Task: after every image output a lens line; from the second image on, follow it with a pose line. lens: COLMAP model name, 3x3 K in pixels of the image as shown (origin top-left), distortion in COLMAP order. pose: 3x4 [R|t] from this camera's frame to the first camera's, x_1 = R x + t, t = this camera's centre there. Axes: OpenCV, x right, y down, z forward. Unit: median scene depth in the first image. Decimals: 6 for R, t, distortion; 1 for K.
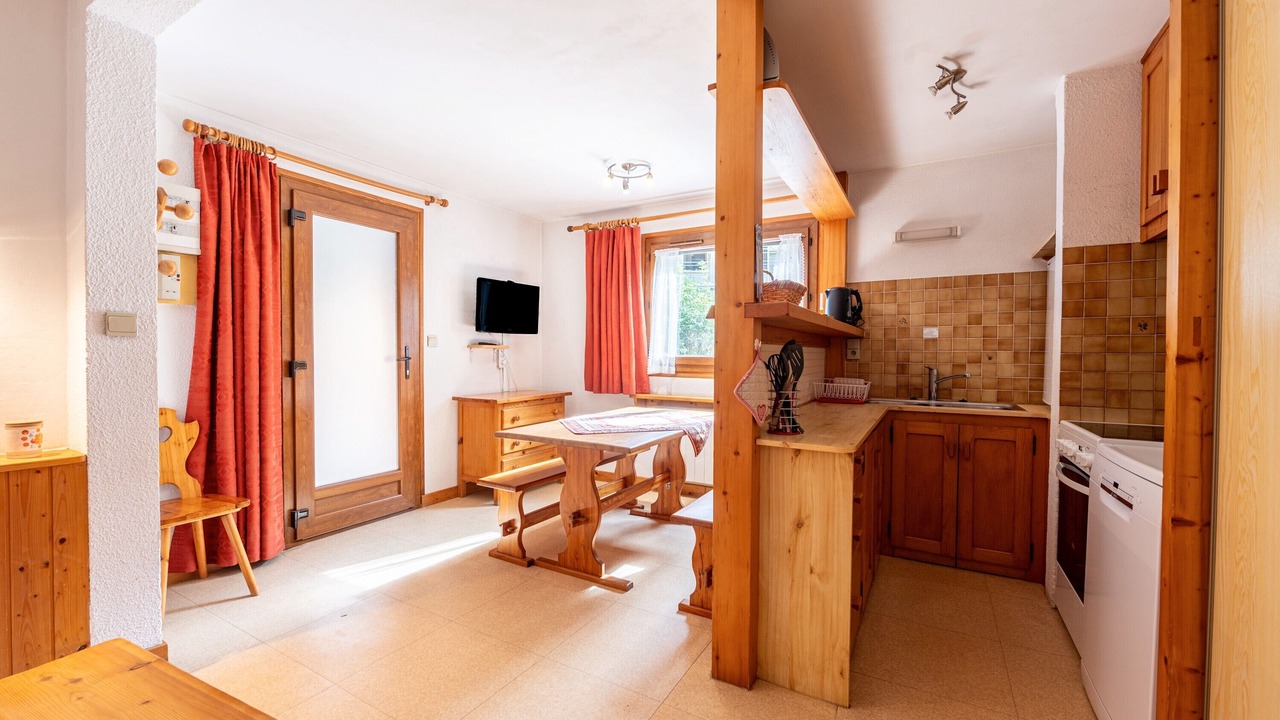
lens RADIAL K [[505.6, 0, 636.1], [0, 505.6, 362.0], [0, 0, 1]] dist [-0.009421, -0.001051]
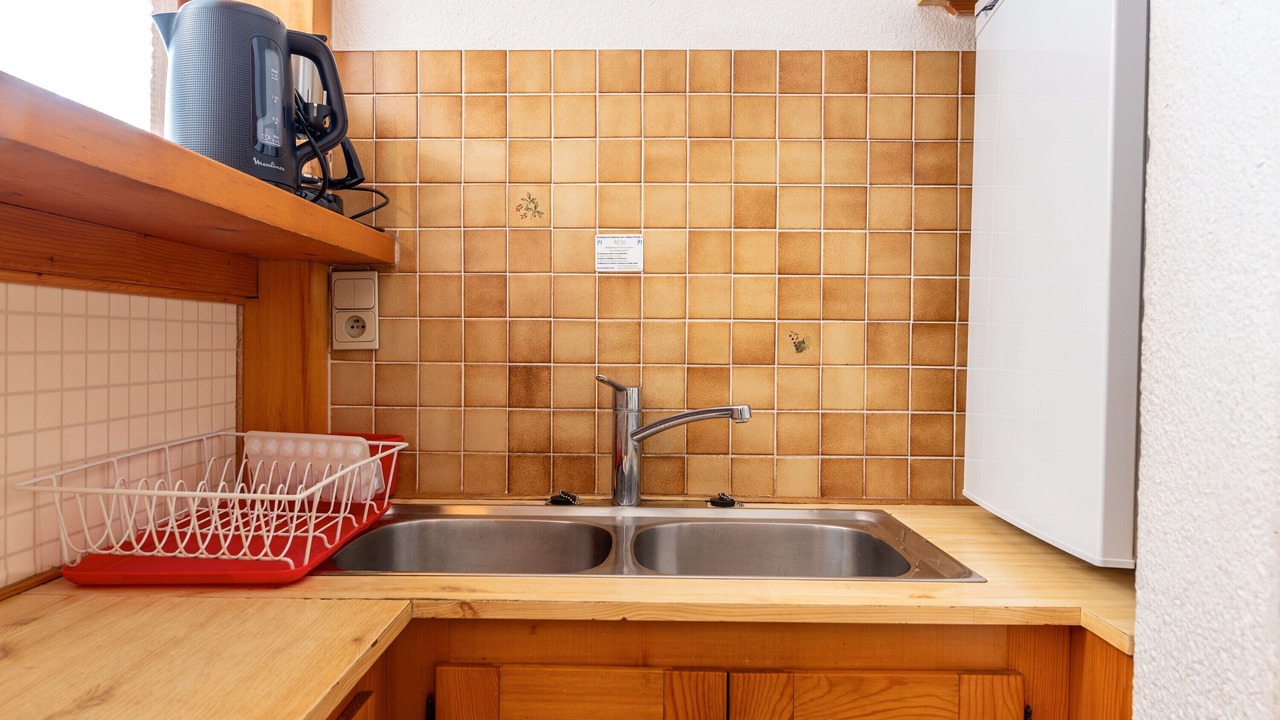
lens RADIAL K [[850.2, 0, 635.6], [0, 850.2, 360.5], [0, 0, 1]] dist [-0.000284, -0.004244]
pose [[0.867997, -0.006761, 0.496523, 0.449773], [0.004466, 0.999973, 0.005810, -0.003111], [-0.496549, -0.002826, 0.868004, 0.737118]]
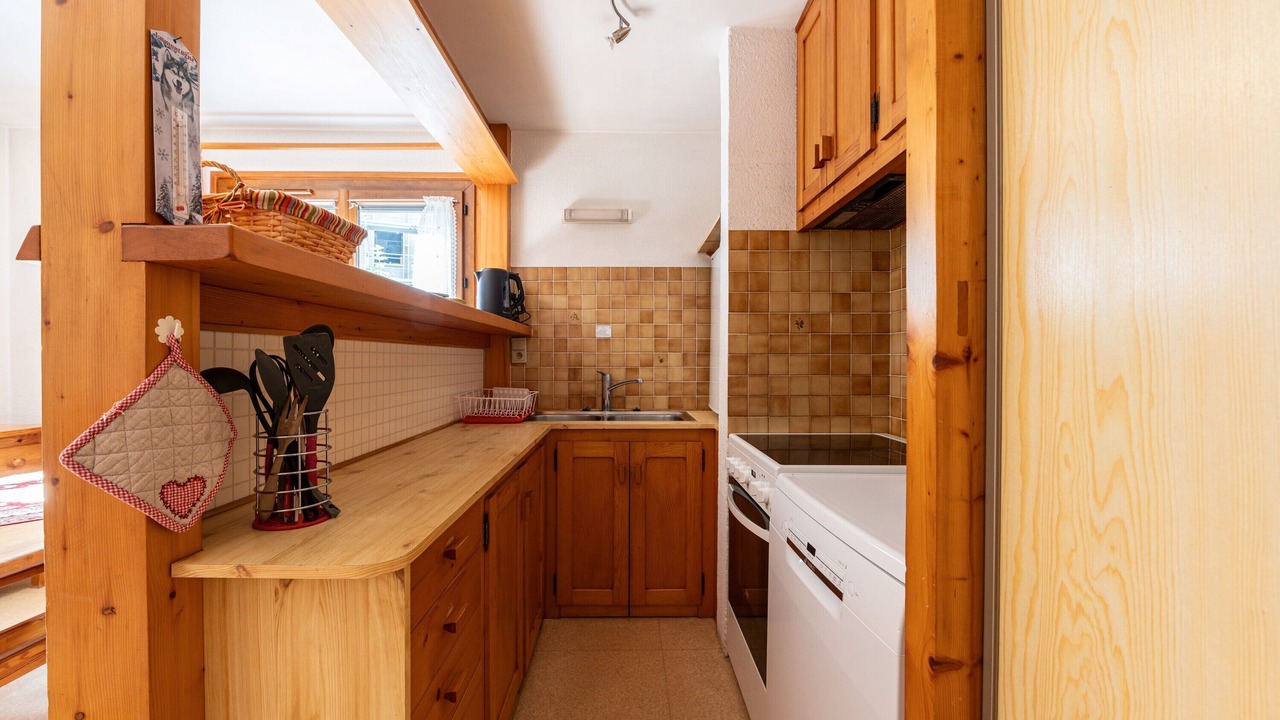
lens RADIAL K [[505.6, 0, 629.2], [0, 505.6, 362.4], [0, 0, 1]] dist [-0.009421, -0.001051]
pose [[0.857876, -0.008577, 0.513786, 0.224608], [0.012310, 0.999917, -0.003863, -0.002203], [-0.513710, 0.009638, 0.857910, 0.300865]]
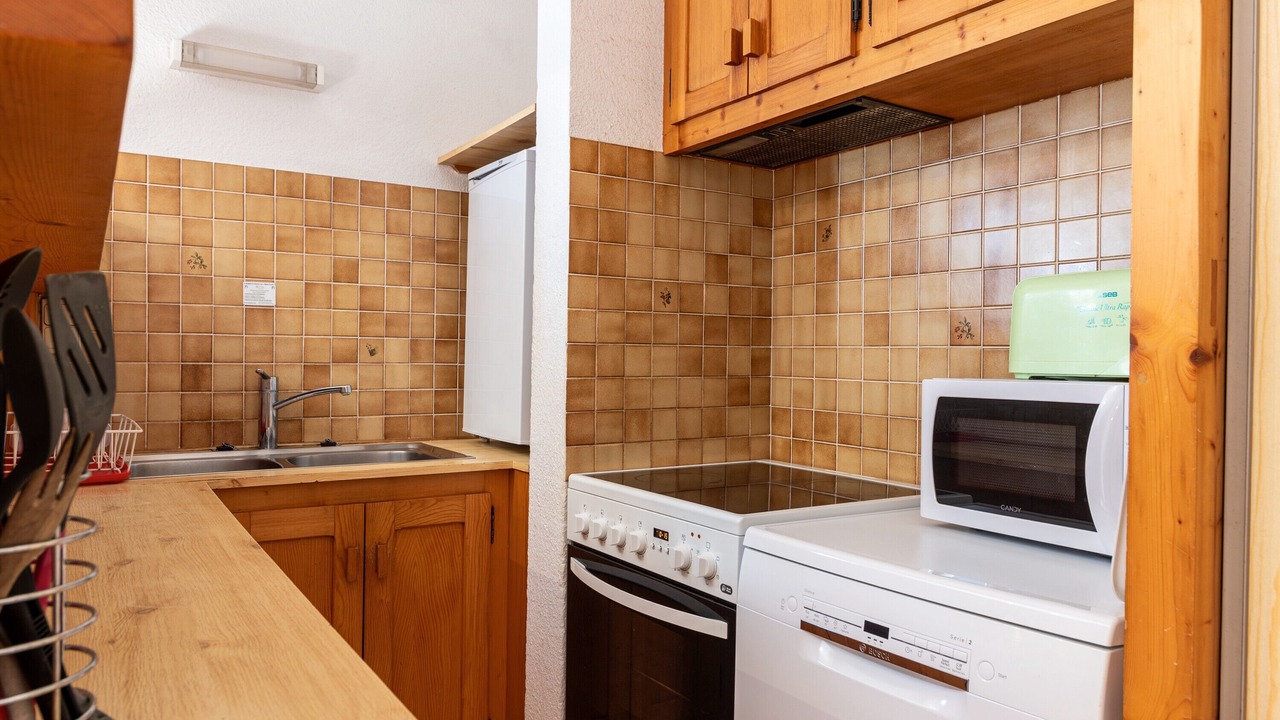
lens RADIAL K [[850.2, 0, 629.0], [0, 850.2, 356.5], [0, 0, 1]] dist [-0.000284, -0.004244]
pose [[0.454569, -0.002108, 0.890709, 0.090035], [0.004333, 0.999991, 0.000155, -0.002904], [-0.890701, 0.003789, 0.454574, 0.467974]]
